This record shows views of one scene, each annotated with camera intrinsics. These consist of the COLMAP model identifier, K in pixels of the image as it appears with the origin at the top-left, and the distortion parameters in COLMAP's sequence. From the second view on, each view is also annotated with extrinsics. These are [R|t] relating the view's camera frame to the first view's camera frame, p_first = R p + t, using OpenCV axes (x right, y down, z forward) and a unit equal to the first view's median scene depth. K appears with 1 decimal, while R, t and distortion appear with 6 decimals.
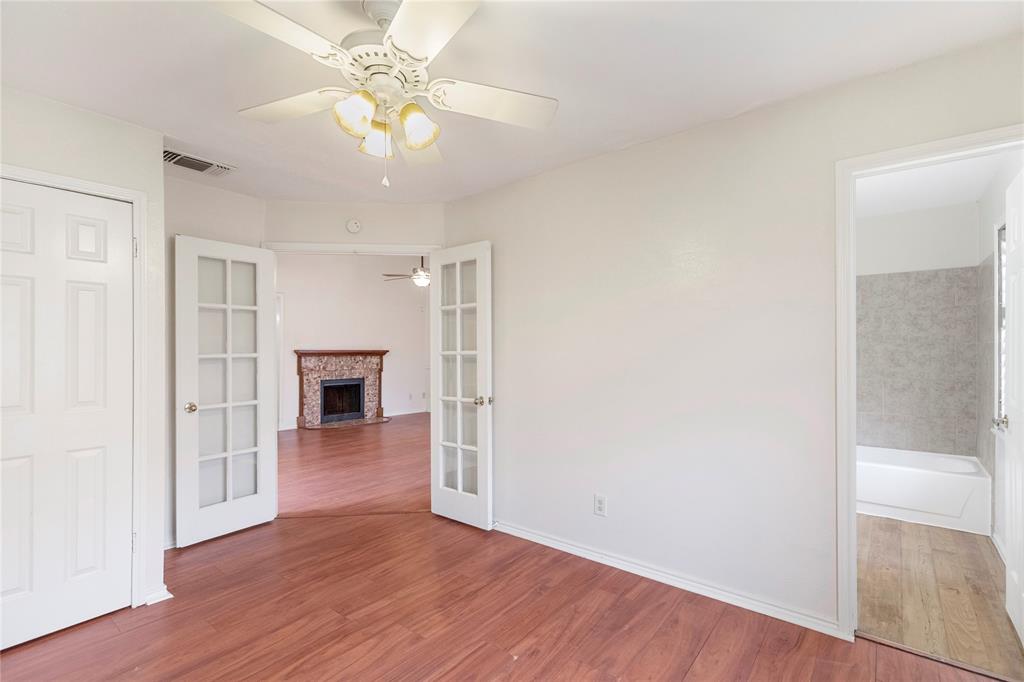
lens RADIAL K [[469.7, 0, 504.6], [0, 469.7, 349.1], [0, 0, 1]] dist [-0.001871, -0.000573]
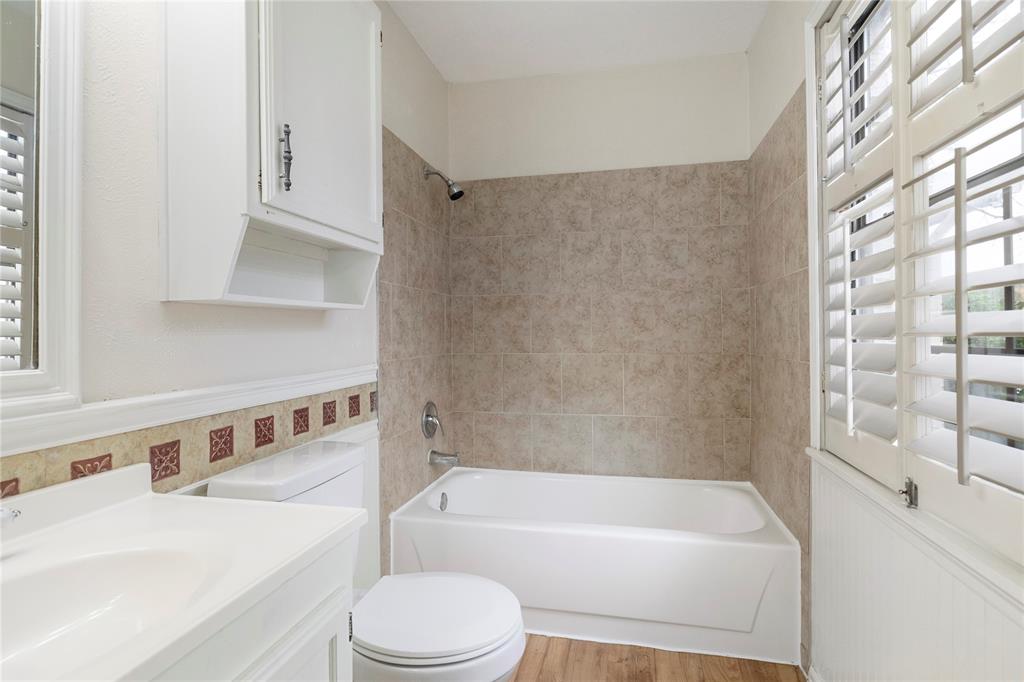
lens RADIAL K [[549.8, 0, 512.7], [0, 549.8, 332.0], [0, 0, 1]] dist [0.003982, 0.000581]
pose [[0.886846, -0.004615, 0.462043, 0.406520], [0.006168, 0.999979, -0.001851, 0.039666], [-0.462025, 0.004491, 0.886856, 0.503079]]
